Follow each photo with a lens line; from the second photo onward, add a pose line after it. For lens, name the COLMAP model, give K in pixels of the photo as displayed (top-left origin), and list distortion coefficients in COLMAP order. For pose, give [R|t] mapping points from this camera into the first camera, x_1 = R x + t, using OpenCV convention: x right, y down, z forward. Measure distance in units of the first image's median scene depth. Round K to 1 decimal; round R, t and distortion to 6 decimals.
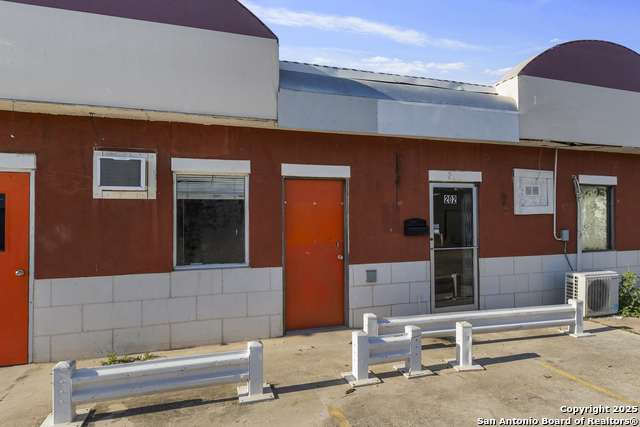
lens RADIAL K [[379.5, 0, 320.0], [0, 379.5, 213.5], [0, 0, 1]] dist [0.002763, 0.000069]
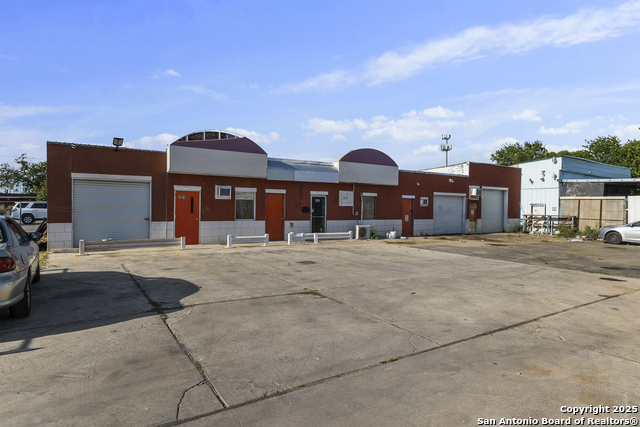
lens RADIAL K [[379.5, 0, 320.0], [0, 379.5, 213.5], [0, 0, 1]] dist [0.002763, 0.000069]
pose [[0.969429, 0.011540, 0.245101, -0.404766], [-0.015106, 0.999806, 0.012676, 0.028480], [-0.244907, -0.015991, 0.969415, -2.079121]]
